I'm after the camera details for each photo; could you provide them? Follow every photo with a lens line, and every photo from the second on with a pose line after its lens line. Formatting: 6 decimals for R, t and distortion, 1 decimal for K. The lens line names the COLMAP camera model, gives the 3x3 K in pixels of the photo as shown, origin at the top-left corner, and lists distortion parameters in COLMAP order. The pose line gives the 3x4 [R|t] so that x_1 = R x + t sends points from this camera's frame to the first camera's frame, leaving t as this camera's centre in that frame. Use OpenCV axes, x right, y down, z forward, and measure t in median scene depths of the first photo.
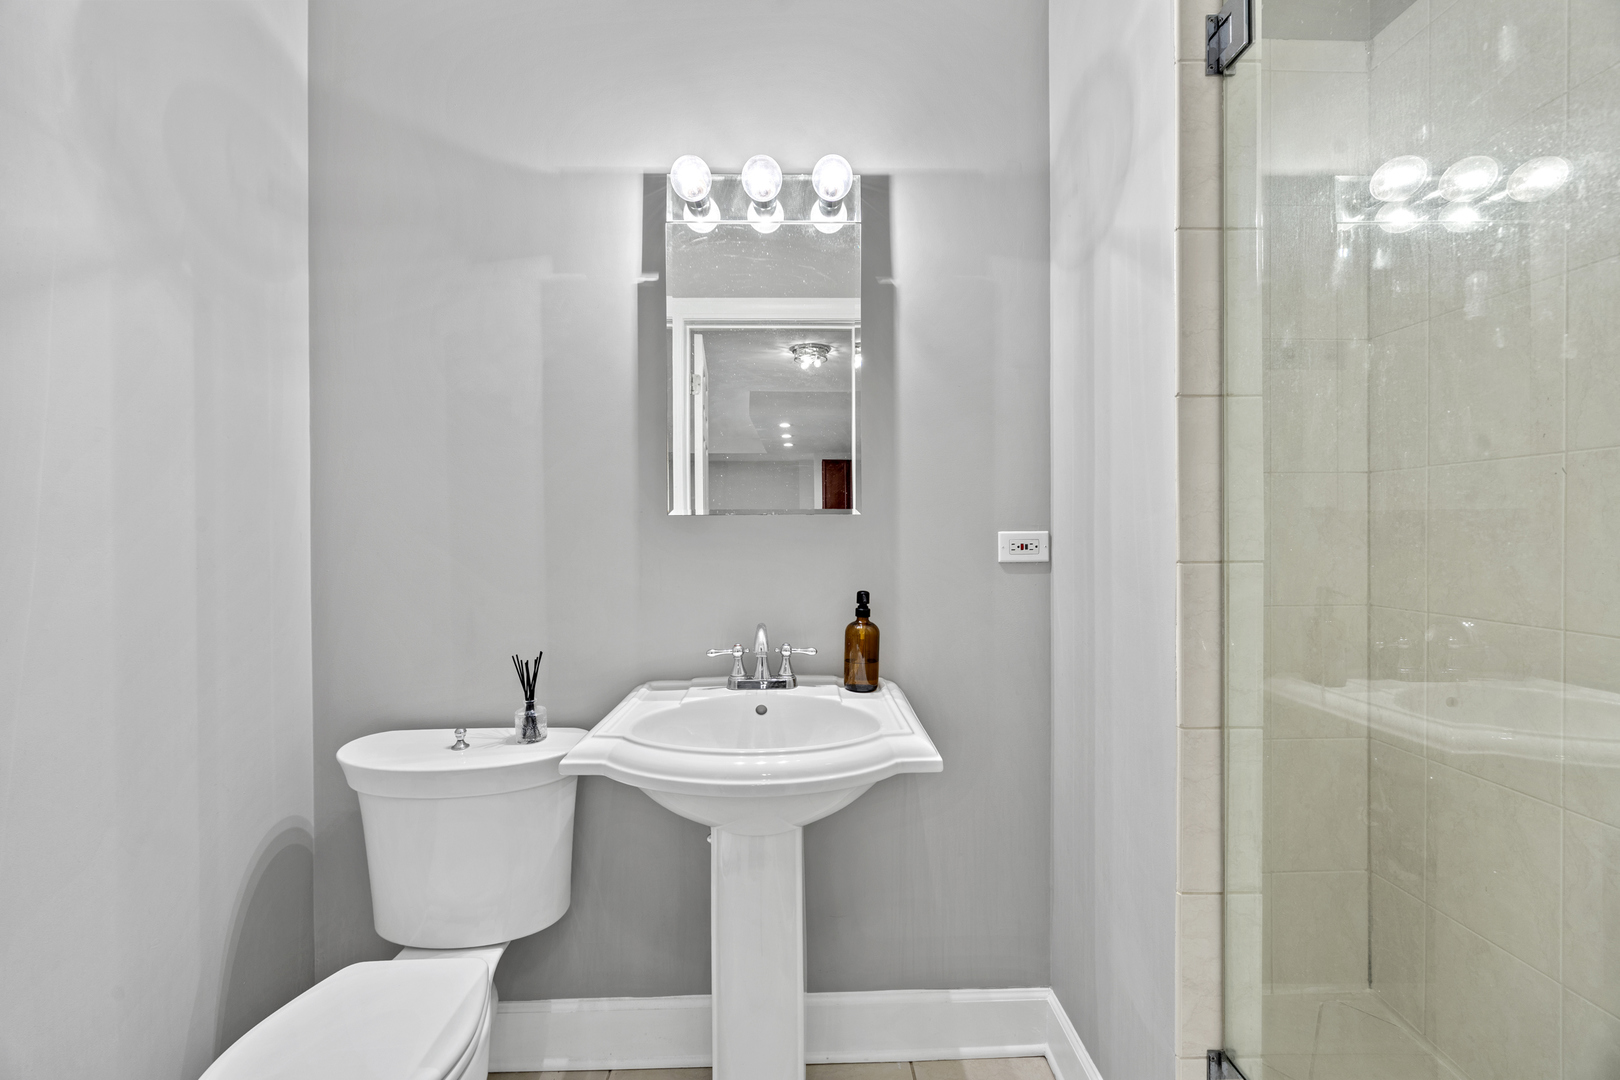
lens RADIAL K [[644.3, 0, 811.9], [0, 644.3, 529.4], [0, 0, 1]] dist [0.002517, -0.000296]
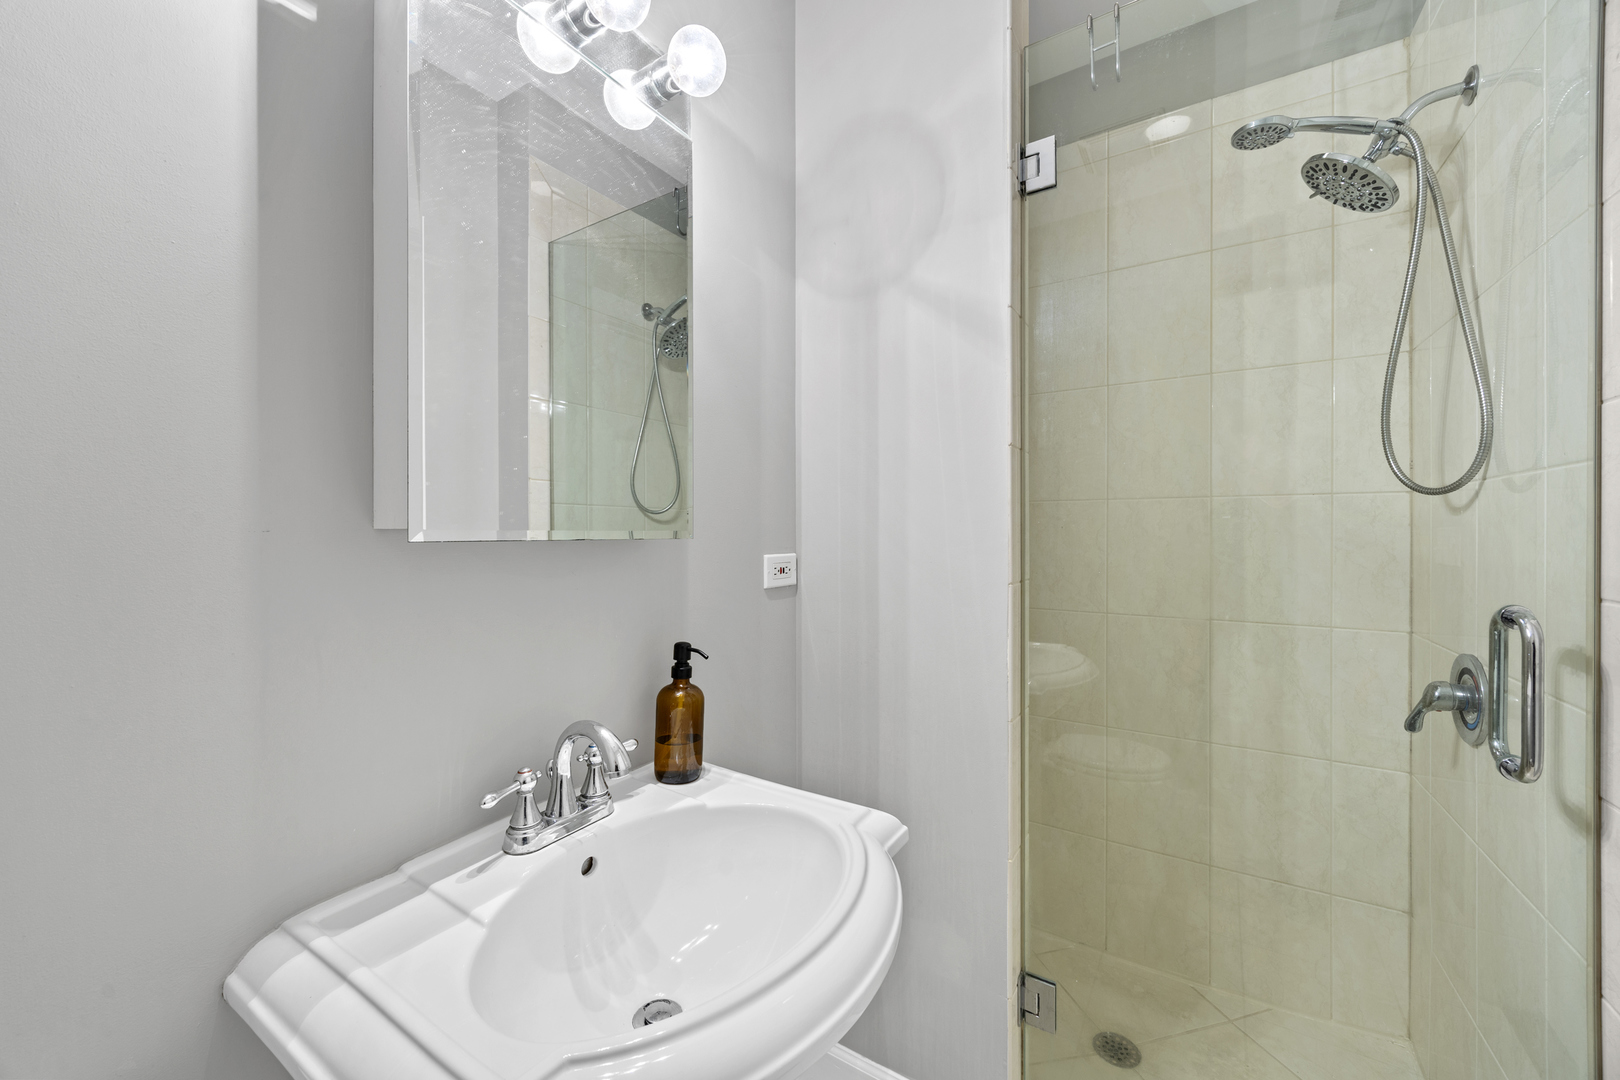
lens RADIAL K [[621.8, 0, 807.8], [0, 621.8, 530.0], [0, 0, 1]] dist [0.001235, -0.000070]
pose [[0.555199, 0.004129, 0.831707, -0.413392], [-0.003921, 0.999990, -0.002346, -0.031053], [-0.831708, -0.001958, 0.555209, 0.463885]]
